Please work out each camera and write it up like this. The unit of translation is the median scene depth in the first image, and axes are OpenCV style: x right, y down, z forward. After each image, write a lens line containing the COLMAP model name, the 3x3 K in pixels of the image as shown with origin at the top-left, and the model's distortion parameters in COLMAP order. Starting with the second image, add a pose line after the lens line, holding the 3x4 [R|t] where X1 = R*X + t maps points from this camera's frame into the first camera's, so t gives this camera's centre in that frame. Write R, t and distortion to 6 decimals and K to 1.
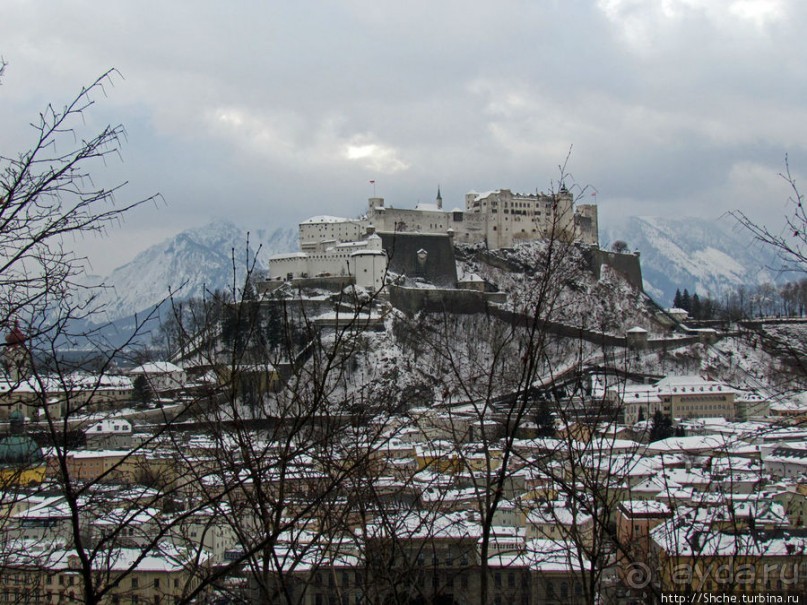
lens RADIAL K [[1292.2, 0, 403.5], [0, 1292.2, 302.5], [0, 0, 1]] dist [-0.092173, 0.063814]
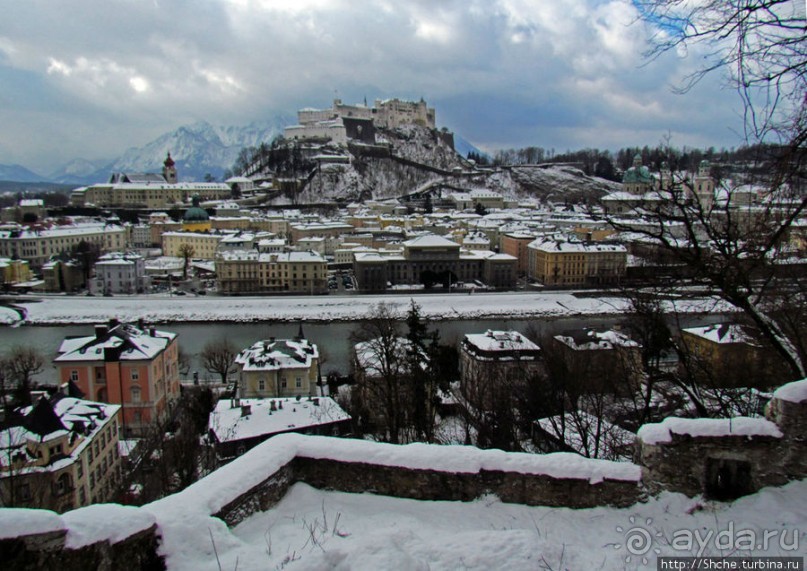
lens RADIAL K [[604.2, 0, 403.5], [0, 604.2, 285.5], [0, 0, 1]] dist [-0.030646, 0.000628]
pose [[0.983259, -0.014421, 0.181641, -0.093391], [-0.020930, 0.981326, 0.191209, 0.022940], [-0.181007, -0.191810, 0.964596, 0.007354]]
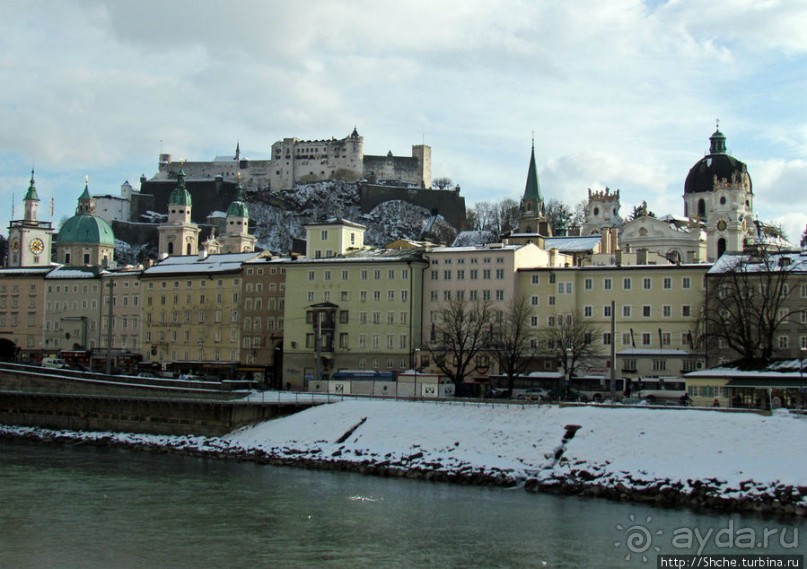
lens RADIAL K [[1388.2, 0, 403.5], [0, 1388.2, 284.5], [0, 0, 1]] dist [-0.059317, -0.020027]
pose [[0.694791, -0.017814, -0.718991, 1.061687], [-0.008293, 0.999428, -0.032776, 0.083055], [0.719164, 0.028735, 0.694246, 0.243960]]
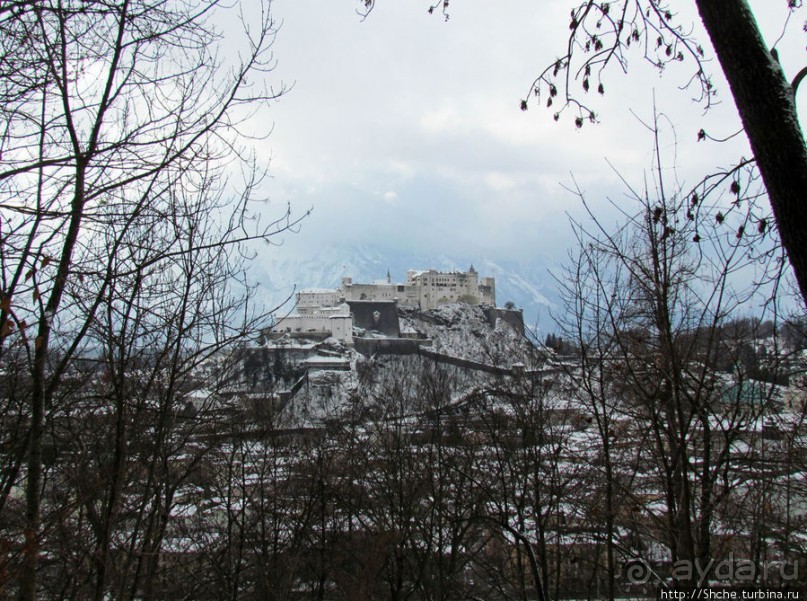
lens RADIAL K [[914.6, 0, 403.5], [0, 914.6, 300.5], [0, 0, 1]] dist [-0.008330, 0.001496]
pose [[0.999531, 0.006256, 0.029978, 0.013371], [-0.005958, 0.999932, -0.010019, -0.042706], [-0.030038, 0.009835, 0.999500, -0.073795]]
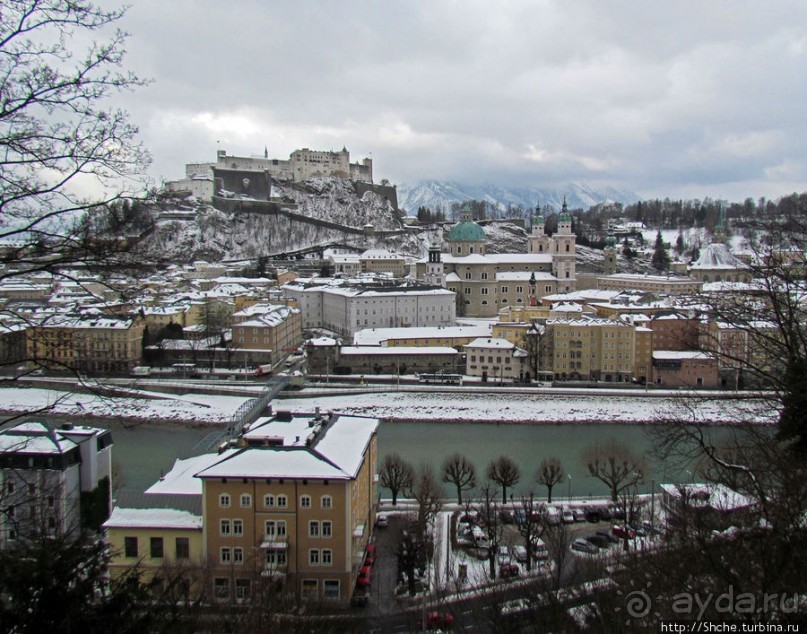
lens RADIAL K [[660.7, 0, 458.5], [0, 660.7, 289.2], [0, 0, 1]] dist [-0.018517, -0.003213]
pose [[0.999781, 0.020591, -0.003789, 0.317952], [-0.020135, 0.995220, 0.095561, 0.019283], [0.005739, -0.095463, 0.995416, 0.046952]]
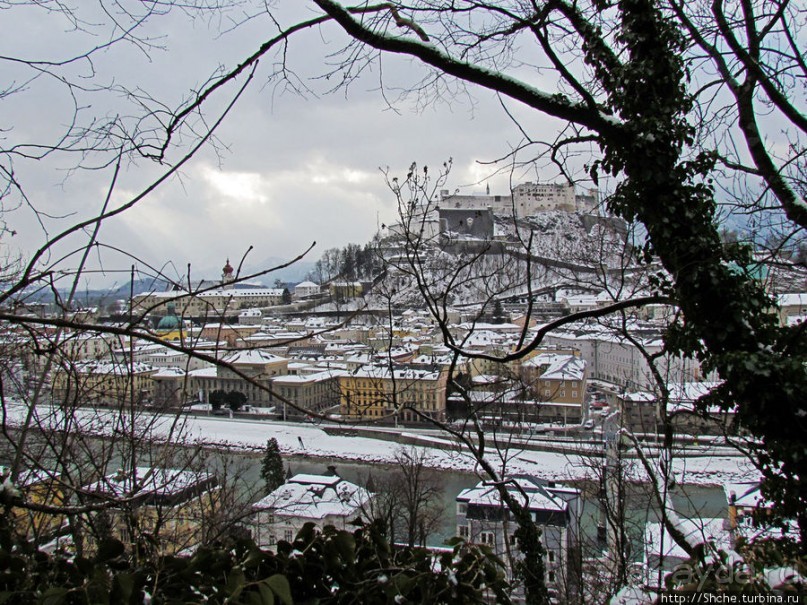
lens RADIAL K [[736.3, 0, 403.5], [0, 736.3, 302.5], [0, 0, 1]] dist [-0.050687, 0.005939]
pose [[0.944719, 0.004841, -0.327847, 0.252222], [0.015353, 0.998141, 0.058980, 0.012808], [0.327523, -0.060753, 0.942888, 0.019740]]
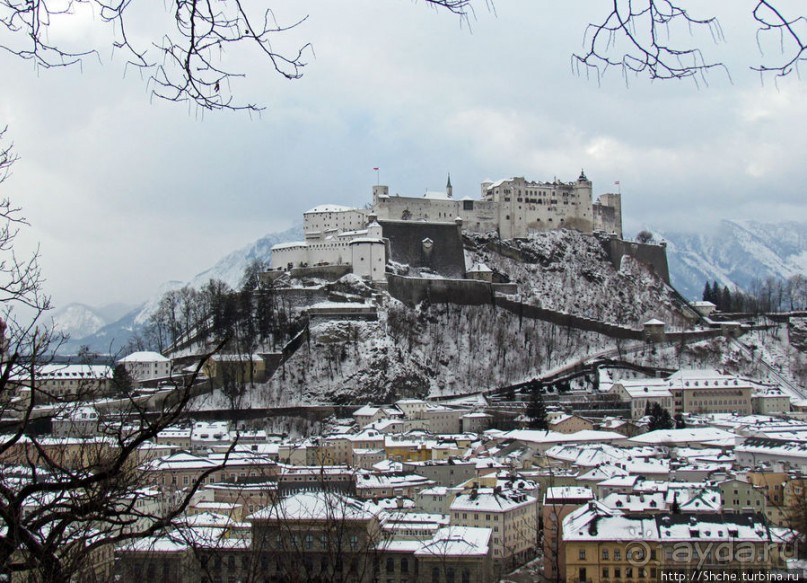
lens RADIAL K [[1314.6, 0, 403.5], [0, 1314.6, 291.5], [0, 0, 1]] dist [-0.100027, 0.105639]
pose [[0.997673, -0.000672, -0.068181, 0.062198], [-0.000248, 0.999909, -0.013489, 0.011669], [0.068184, 0.013475, 0.997582, 0.016562]]
